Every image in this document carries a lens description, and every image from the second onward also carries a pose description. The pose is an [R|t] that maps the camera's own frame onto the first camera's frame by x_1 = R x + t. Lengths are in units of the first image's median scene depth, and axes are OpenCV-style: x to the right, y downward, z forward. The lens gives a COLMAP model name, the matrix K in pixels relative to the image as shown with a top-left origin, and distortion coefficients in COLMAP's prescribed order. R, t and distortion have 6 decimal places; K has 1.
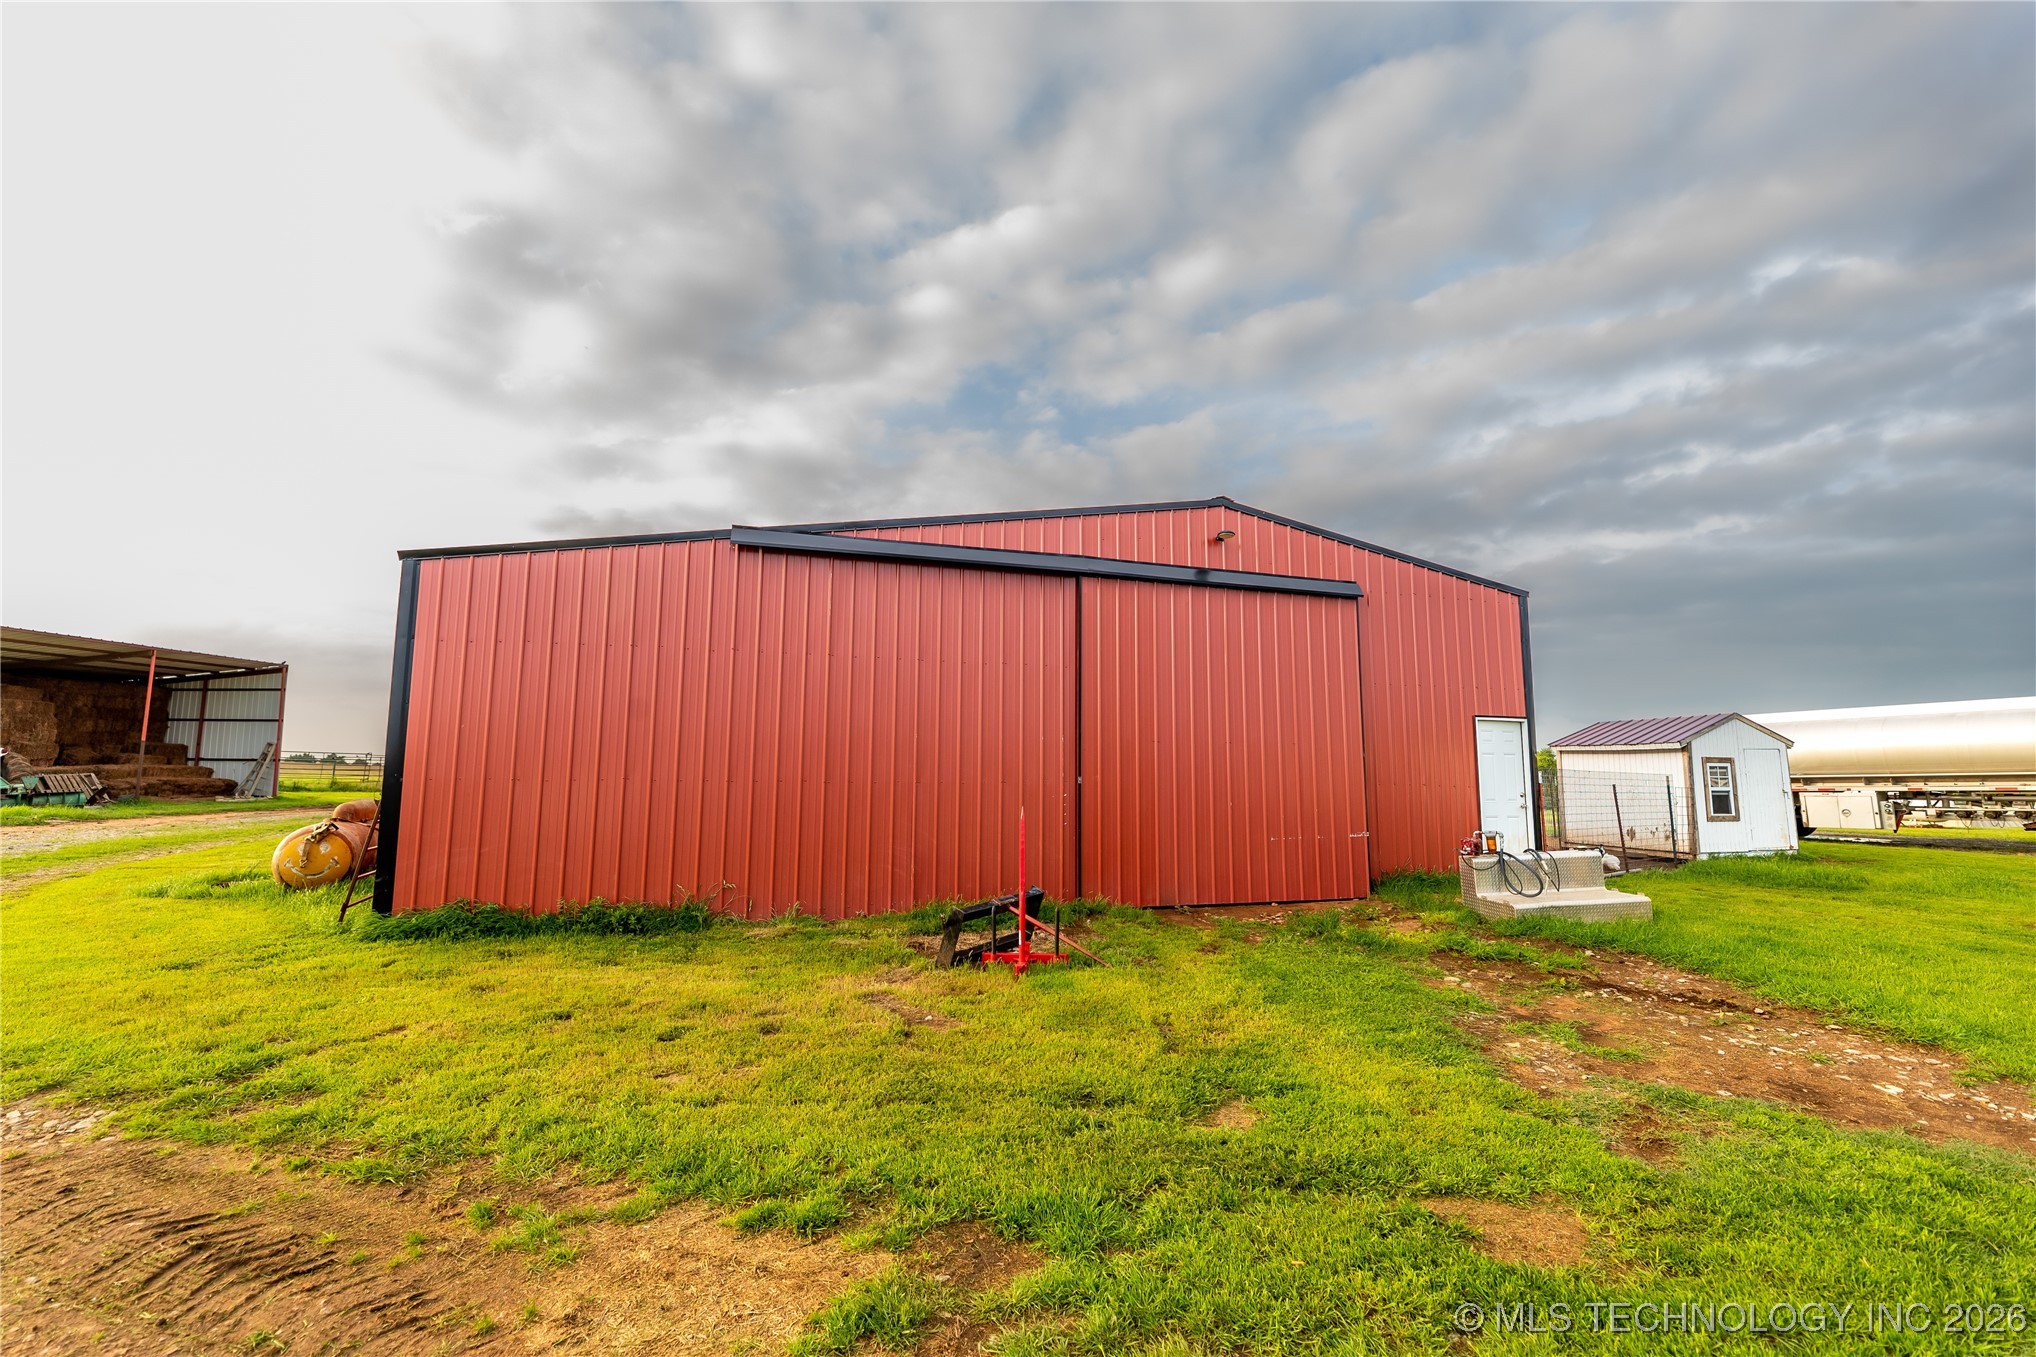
lens RADIAL K [[815.3, 0, 1021.0], [0, 815.3, 682.8], [0, 0, 1]] dist [-0.000440, -0.000129]
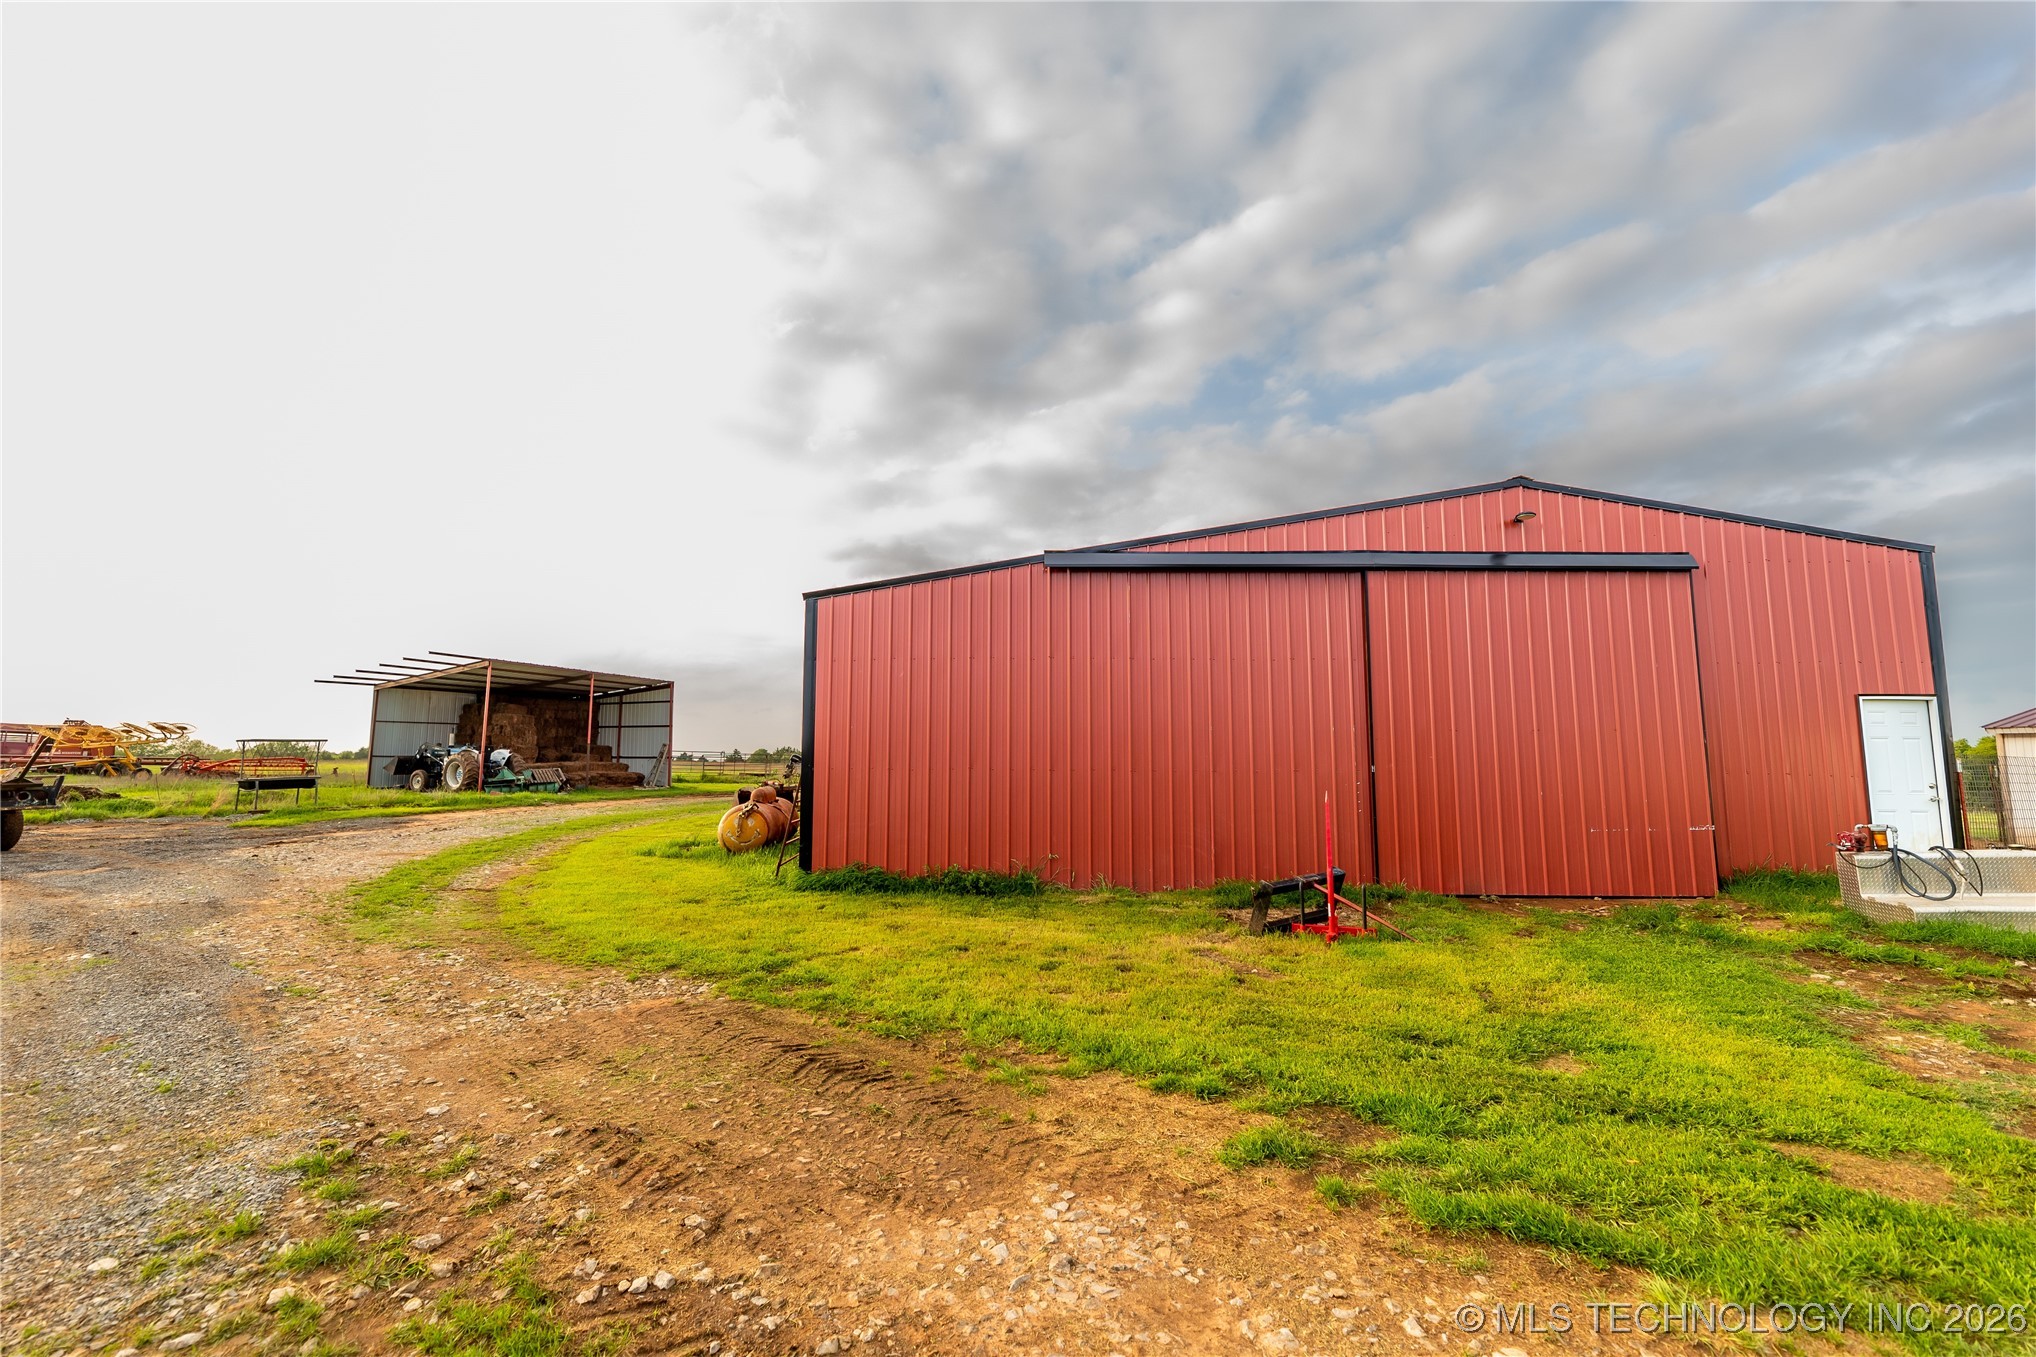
lens RADIAL K [[815.3, 0, 1021.0], [0, 815.3, 682.8], [0, 0, 1]] dist [-0.000440, -0.000129]
pose [[0.952964, -0.034602, -0.301101, -0.052385], [0.036701, 0.999325, 0.001313, -0.009851], [0.300853, -0.012302, 0.953591, -0.159232]]
